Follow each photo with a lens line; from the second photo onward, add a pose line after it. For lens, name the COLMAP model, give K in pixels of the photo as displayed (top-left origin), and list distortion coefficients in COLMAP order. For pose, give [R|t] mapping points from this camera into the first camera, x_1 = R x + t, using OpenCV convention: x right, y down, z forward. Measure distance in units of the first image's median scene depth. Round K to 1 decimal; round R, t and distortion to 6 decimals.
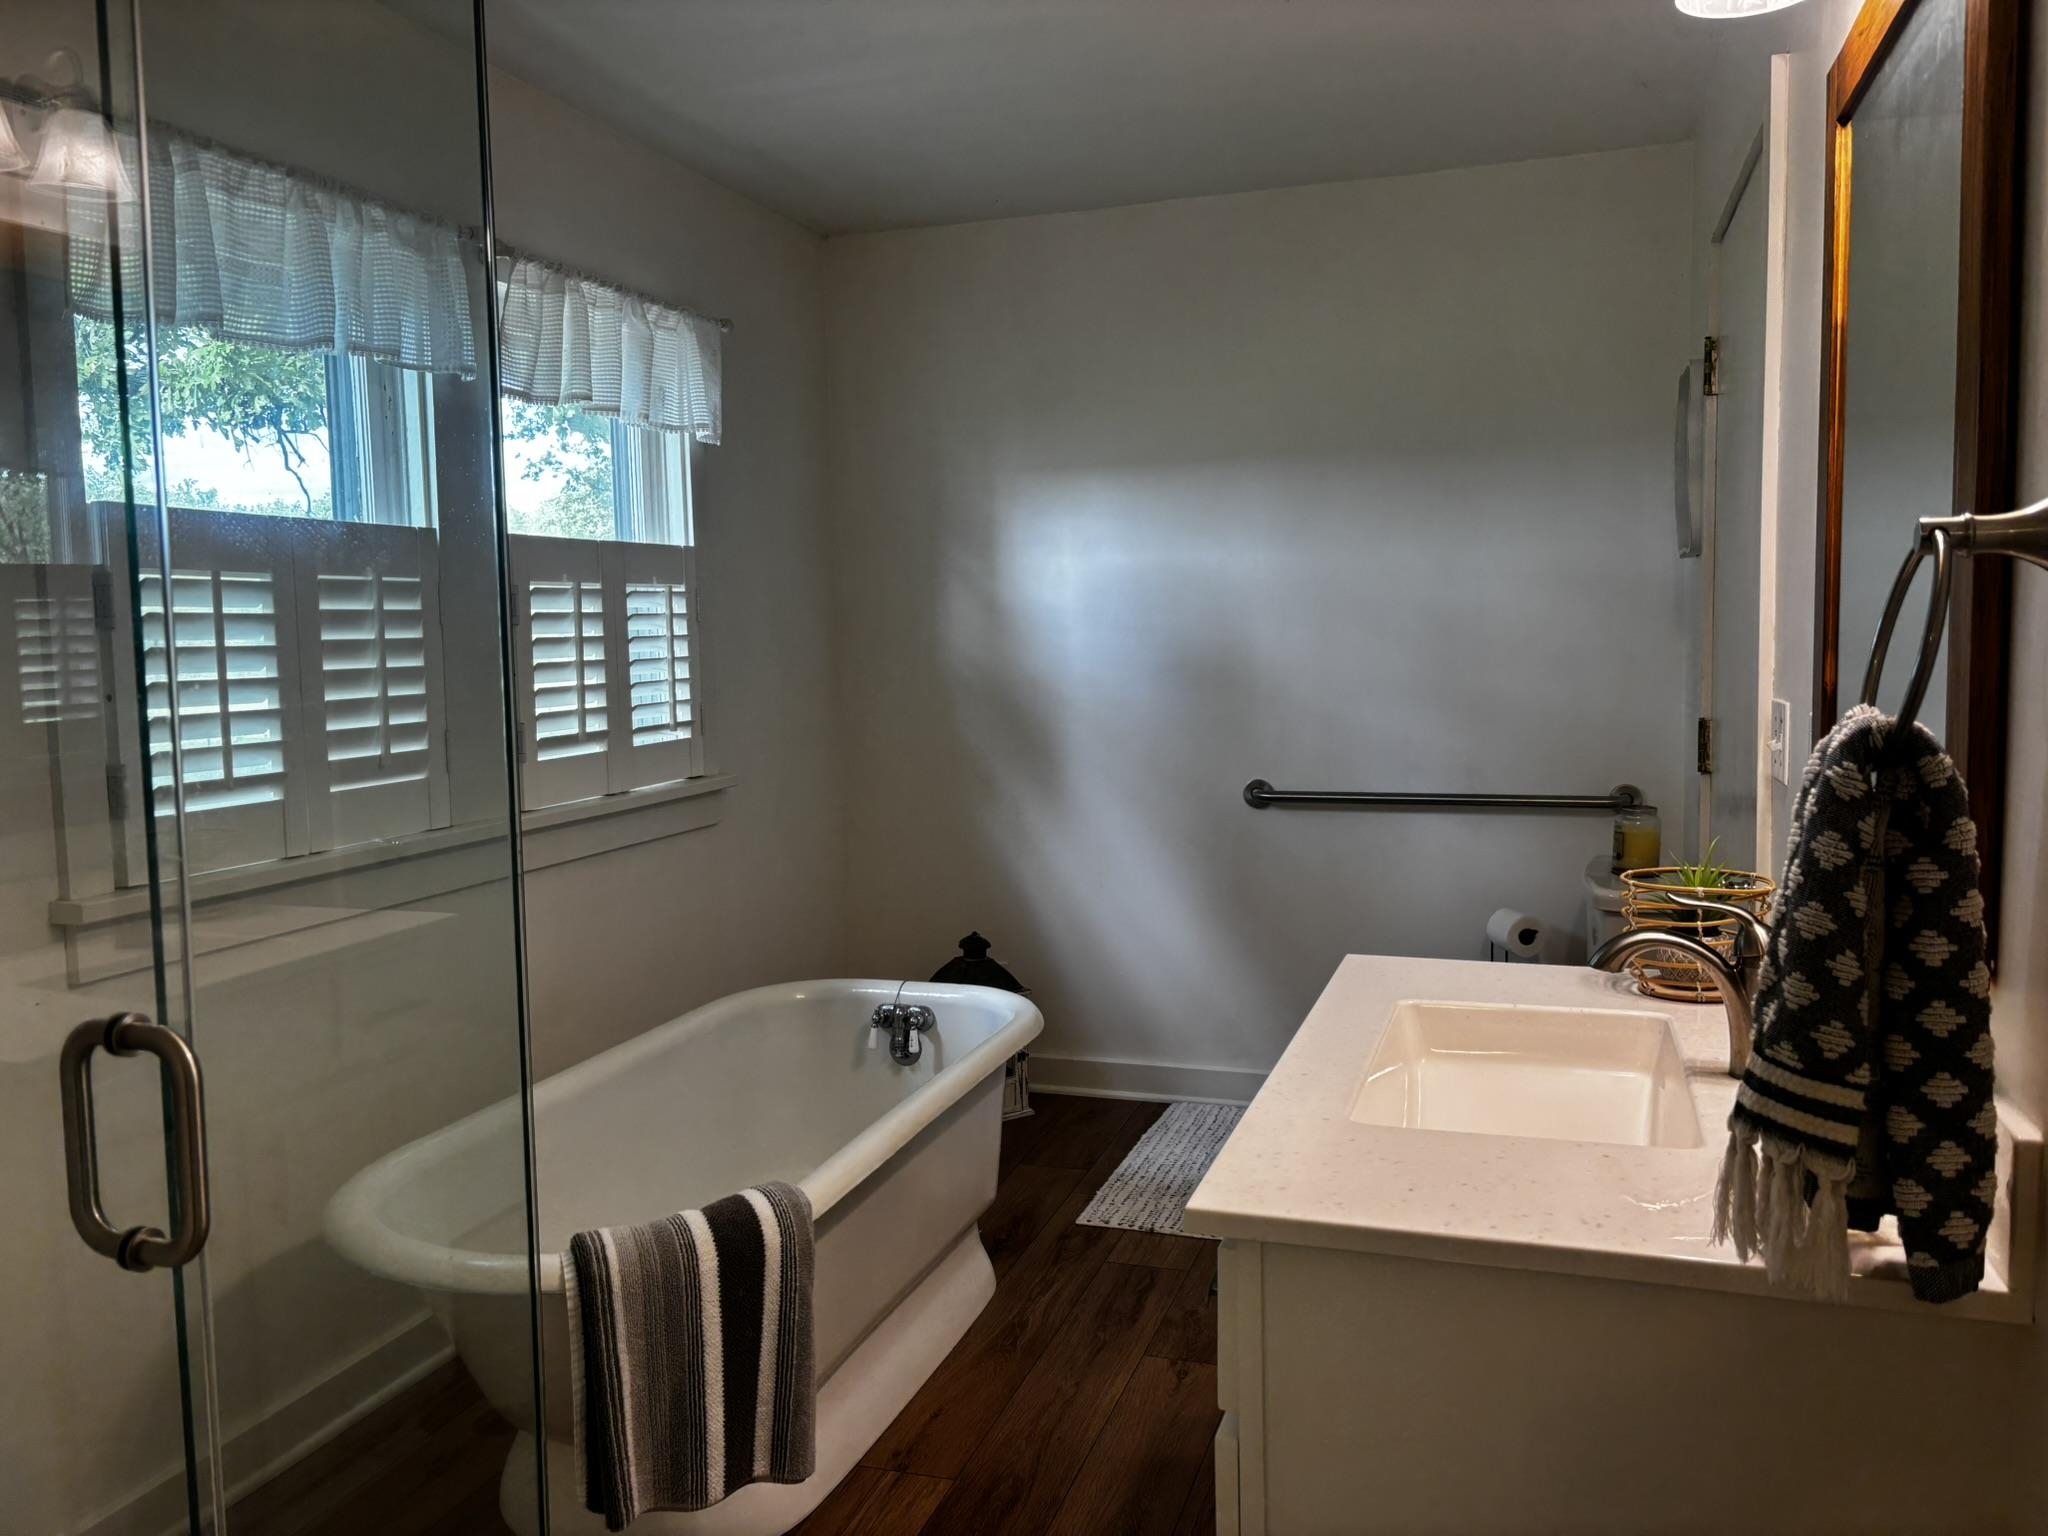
lens RADIAL K [[1571.9, 0, 1022.9], [0, 1571.9, 760.3], [0, 0, 1]] dist [0.000922, 0.000102]
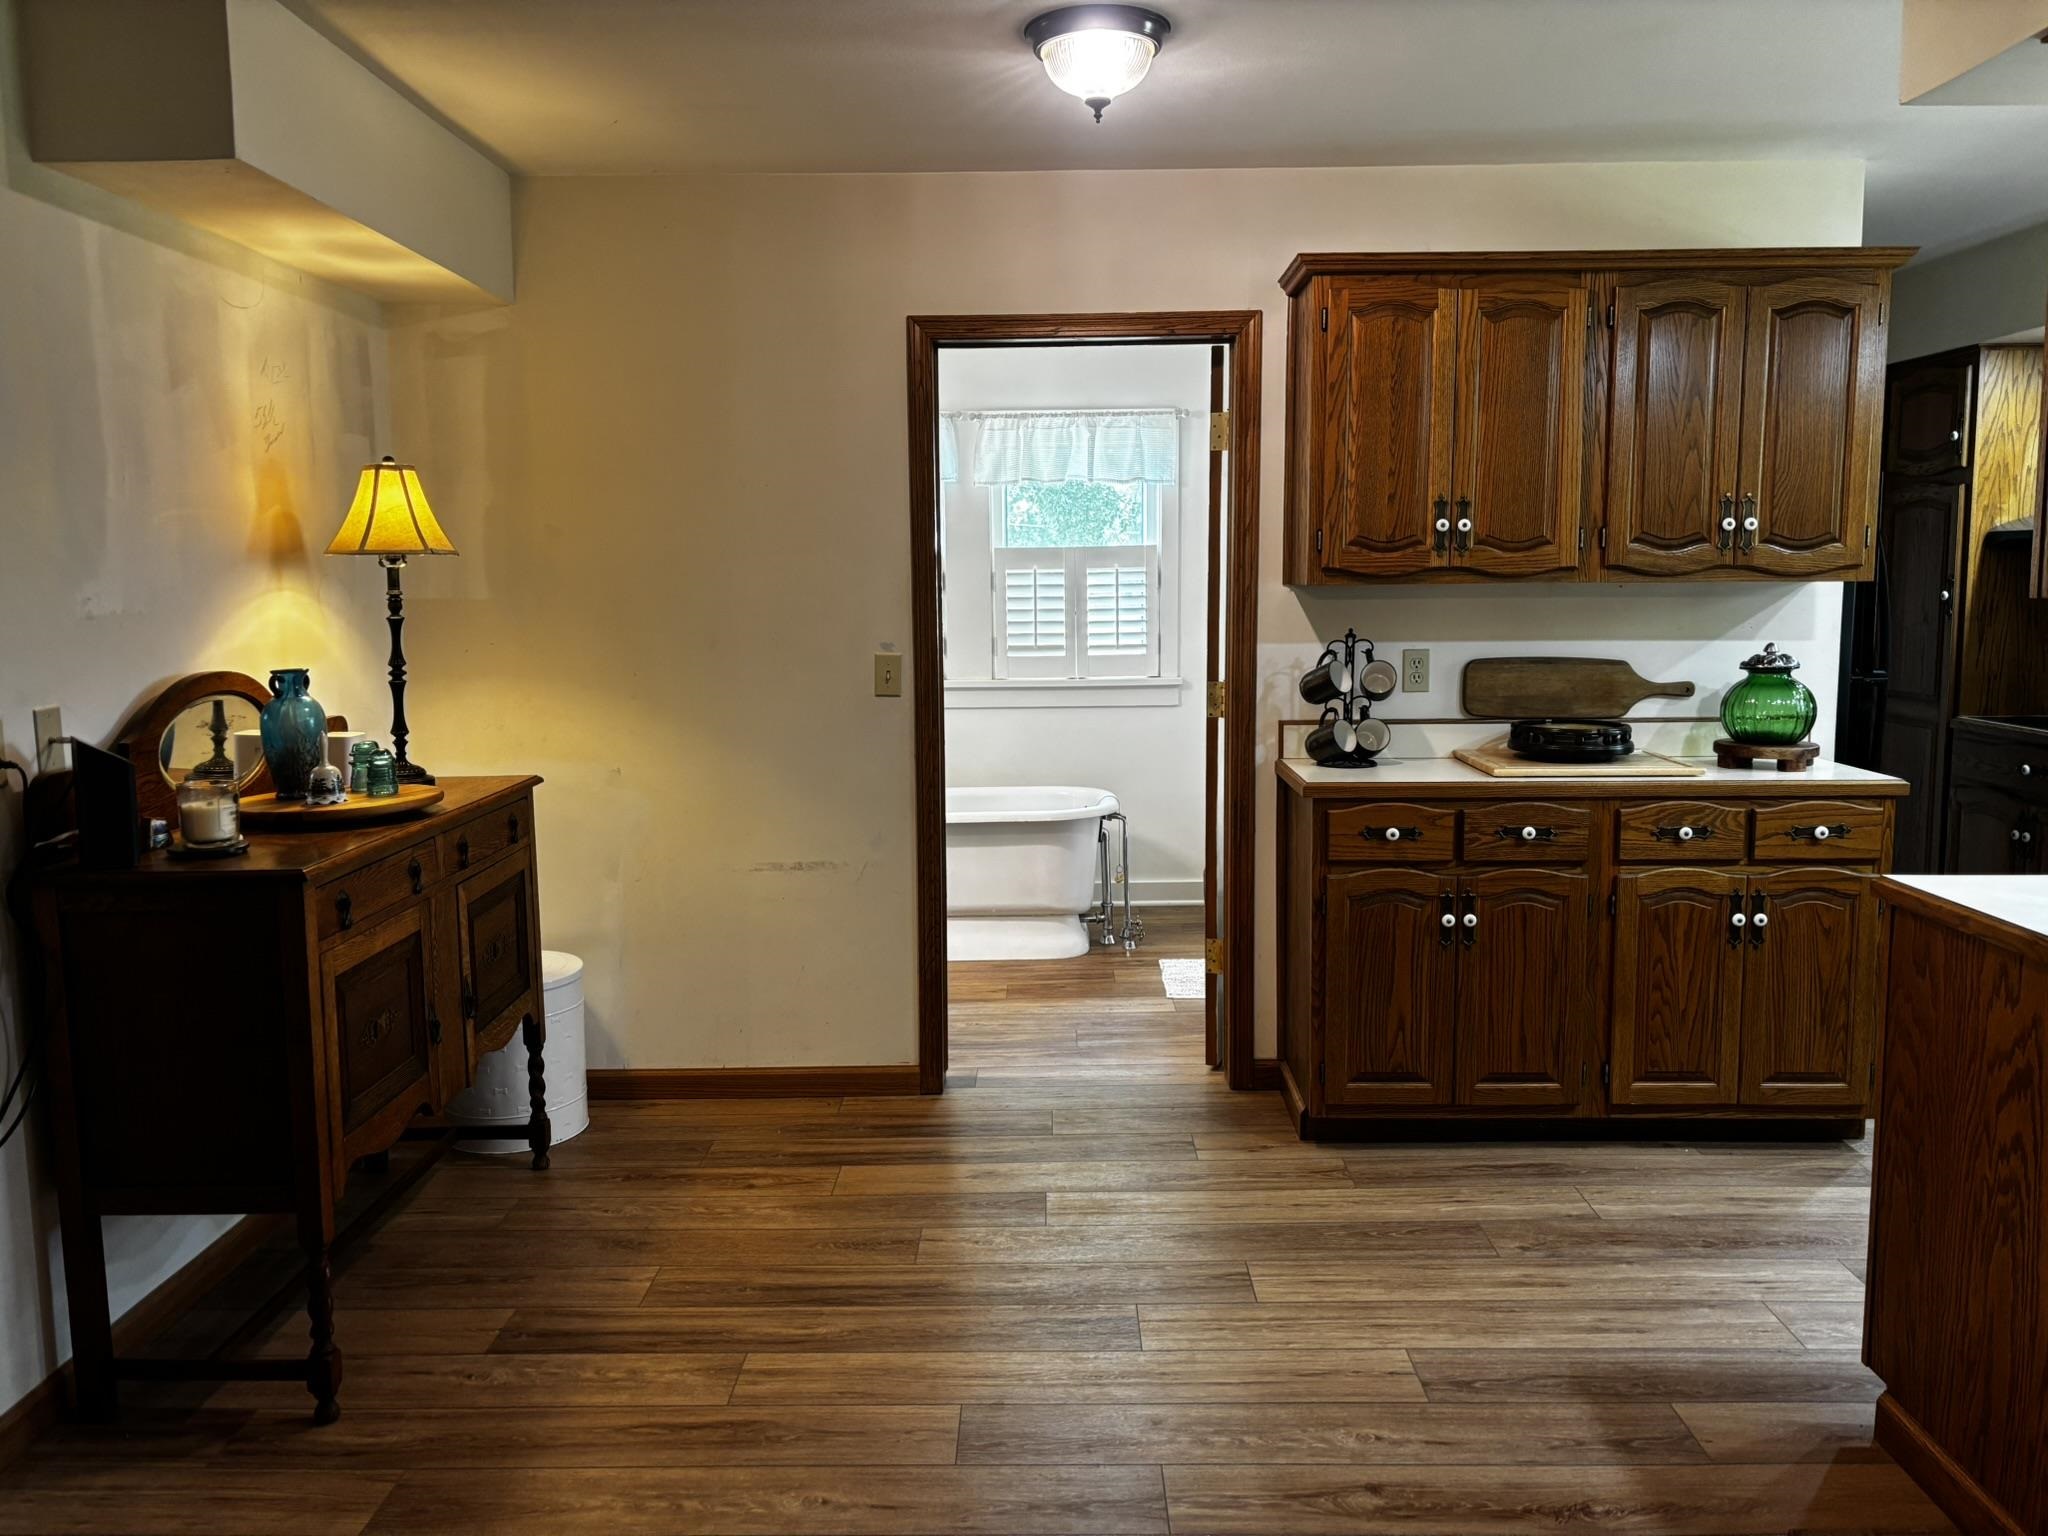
lens RADIAL K [[1571.9, 0, 1024.5], [0, 1571.9, 769.9], [0, 0, 1]] dist [0.000922, 0.000102]
pose [[0.319206, 0.125004, -0.939405, 1.547248], [-0.088795, 0.990847, 0.101677, -0.059289], [0.943516, 0.050958, 0.327383, 0.330370]]
